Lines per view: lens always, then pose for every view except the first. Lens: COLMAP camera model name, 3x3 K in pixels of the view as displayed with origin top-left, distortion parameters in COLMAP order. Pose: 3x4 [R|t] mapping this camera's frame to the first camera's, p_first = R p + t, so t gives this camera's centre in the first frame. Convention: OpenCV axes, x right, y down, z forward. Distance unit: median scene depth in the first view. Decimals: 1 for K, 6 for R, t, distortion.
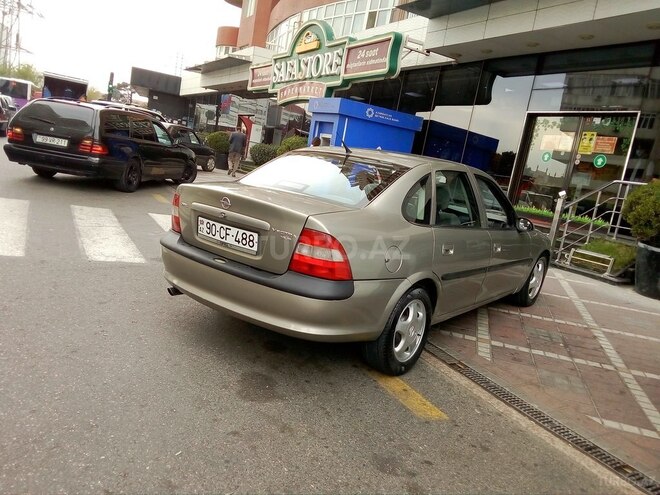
lens RADIAL K [[512.8, 0, 330.0], [0, 512.8, 247.5], [0, 0, 1]] dist [0.105885, -0.171984]
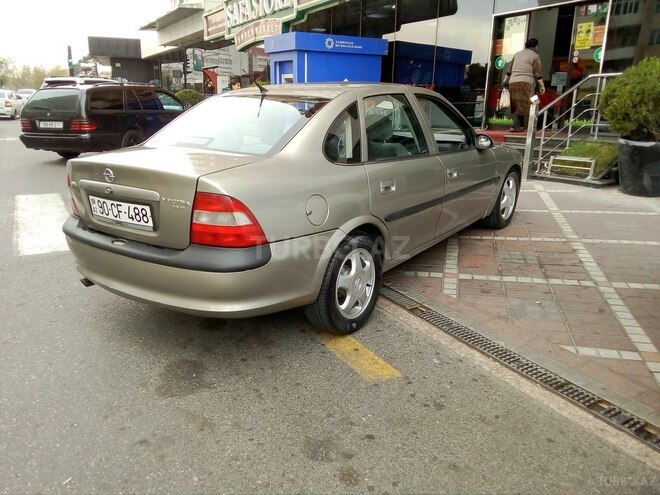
lens RADIAL K [[511.7, 0, 330.0], [0, 511.7, 247.5], [0, 0, 1]] dist [0.109918, -0.177619]
pose [[0.987268, -0.158407, -0.014430, 0.106757], [0.159033, 0.981227, 0.109093, -0.004078], [-0.003122, -0.109999, 0.993927, 0.094943]]
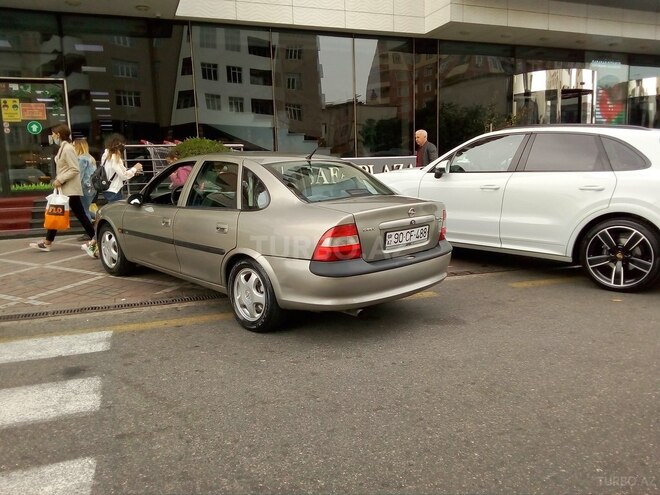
lens RADIAL K [[513.5, 0, 330.0], [0, 513.5, 247.5], [0, 0, 1]] dist [0.070307, -0.088587]
pose [[0.129966, -0.320556, 0.938271, -1.032805], [0.205074, 0.934526, 0.290870, -0.296570], [-0.970079, 0.154612, 0.187194, 0.684176]]
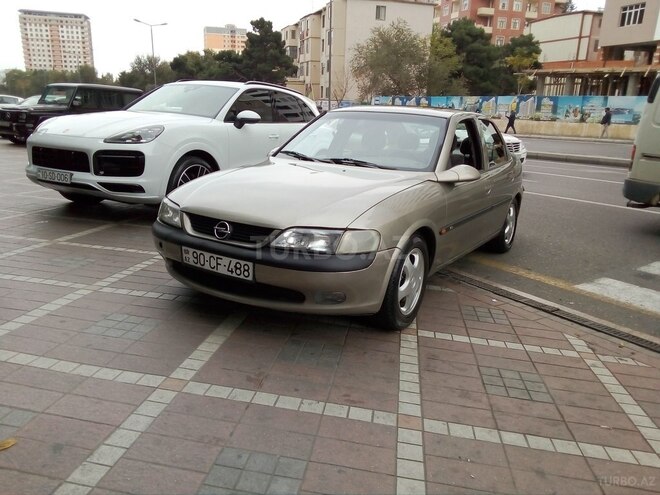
lens RADIAL K [[513.5, 0, 330.0], [0, 513.5, 247.5], [0, 0, 1]] dist [0.070307, -0.088587]
pose [[-0.972136, -0.169912, -0.161495, 0.451975], [-0.221102, 0.893489, 0.390886, -0.315861], [0.077877, 0.415702, -0.906161, 2.175929]]
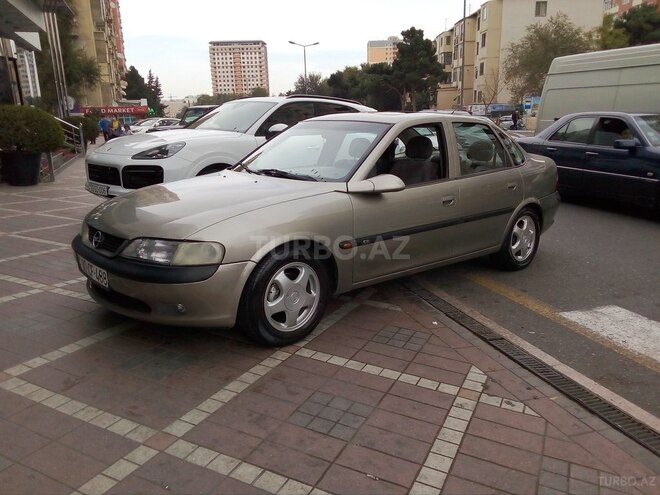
lens RADIAL K [[512.8, 0, 330.0], [0, 512.8, 247.5], [0, 0, 1]] dist [0.105885, -0.171984]
pose [[-0.970911, -0.196754, 0.136455, 0.072598], [-0.121517, 0.895941, 0.427228, -0.379323], [-0.206314, 0.398219, -0.893788, 2.129787]]
